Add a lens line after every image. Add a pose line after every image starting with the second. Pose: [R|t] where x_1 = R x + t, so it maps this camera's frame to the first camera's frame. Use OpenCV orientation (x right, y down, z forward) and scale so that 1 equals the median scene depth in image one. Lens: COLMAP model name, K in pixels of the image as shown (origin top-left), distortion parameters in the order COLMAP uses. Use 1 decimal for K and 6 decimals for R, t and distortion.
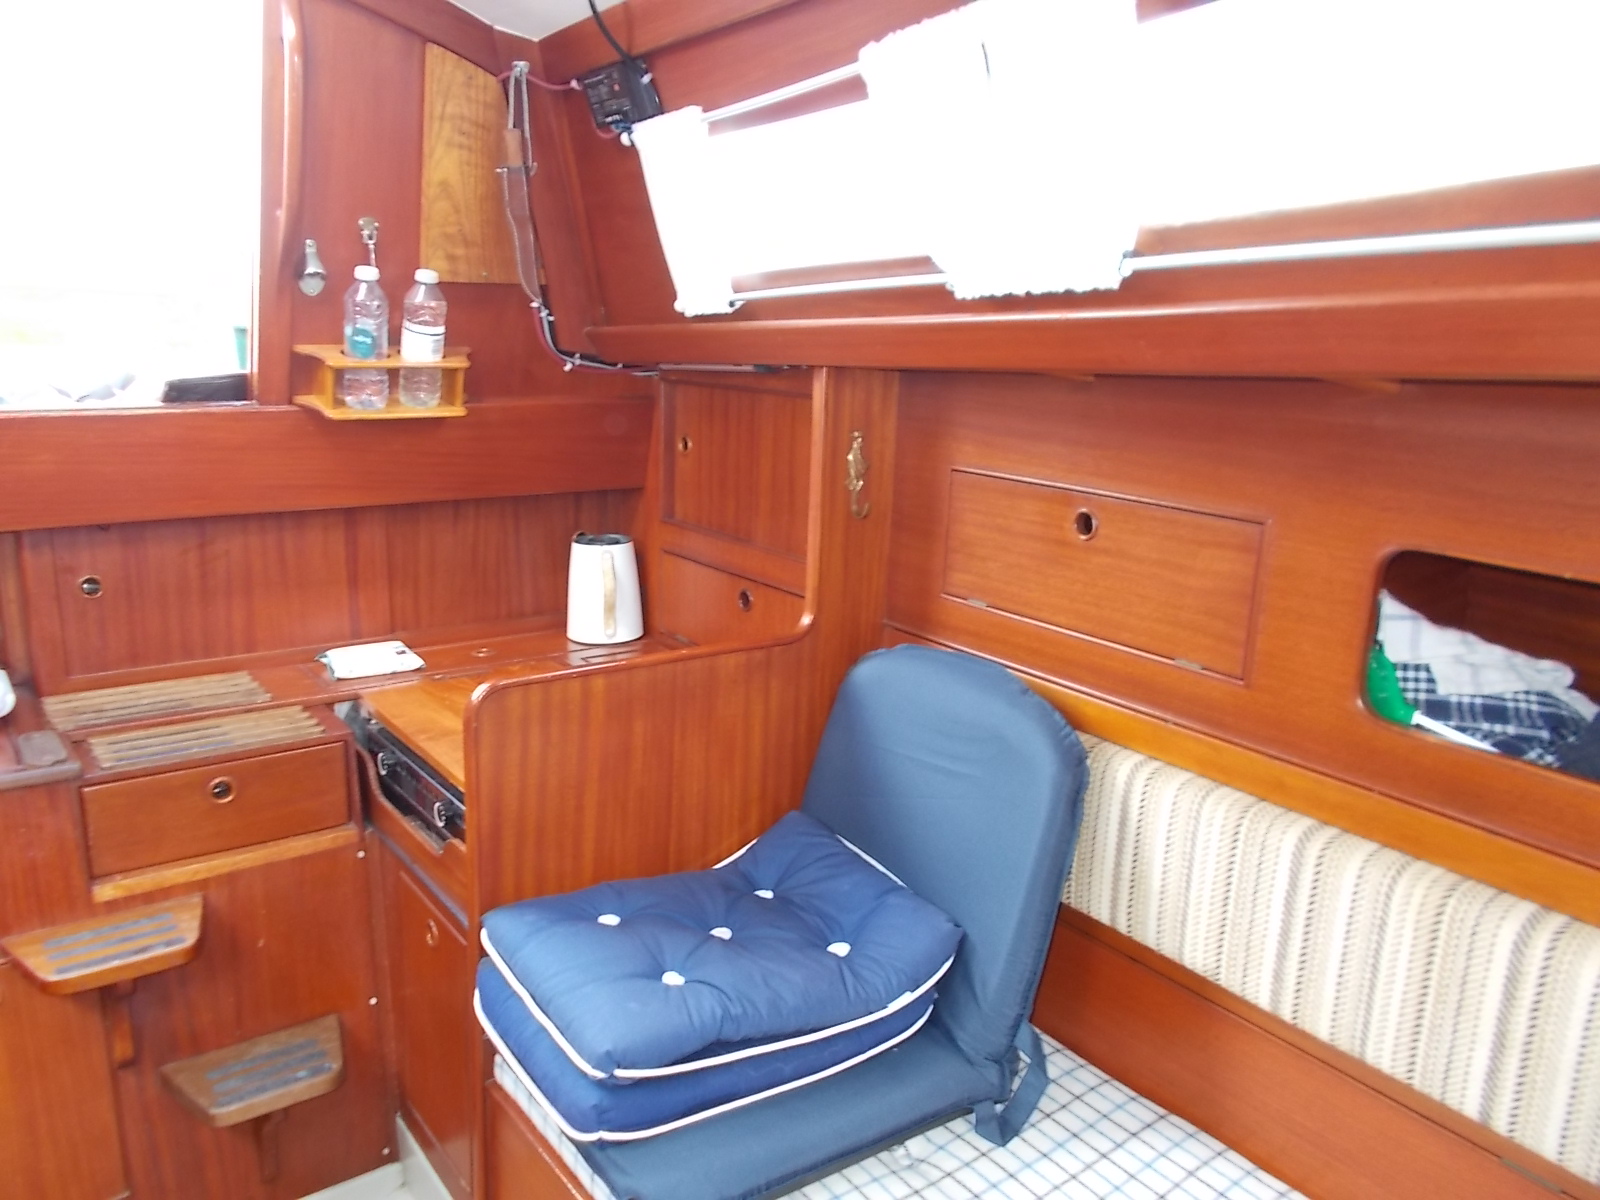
lens RADIAL K [[1225.4, 0, 794.2], [0, 1225.4, 600.4], [0, 0, 1]] dist [0.010166, -0.014030]
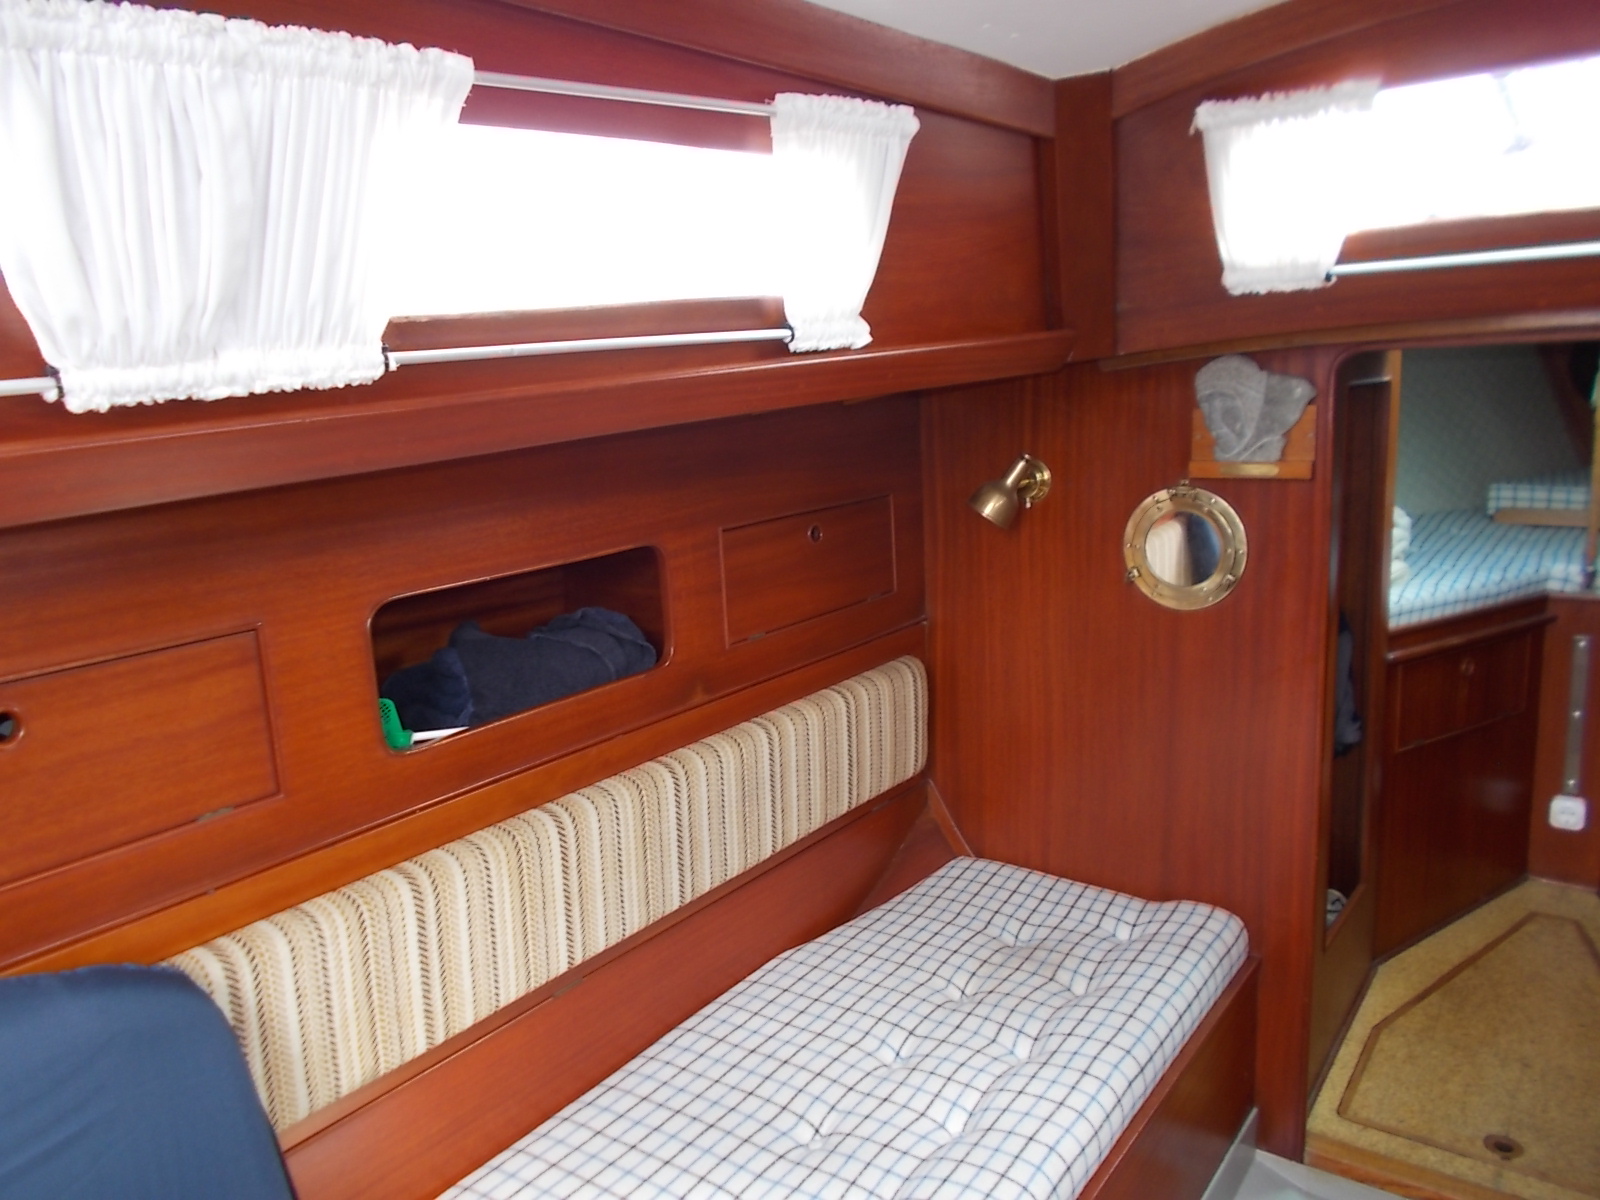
lens RADIAL K [[1225.4, 0, 782.2], [0, 1225.4, 602.5], [0, 0, 1]] dist [0.010166, -0.014030]
pose [[-0.307154, -0.206484, 0.928989, -0.617563], [0.246997, 0.925428, 0.287358, -0.253715], [-0.919048, 0.317721, -0.233248, 0.852661]]
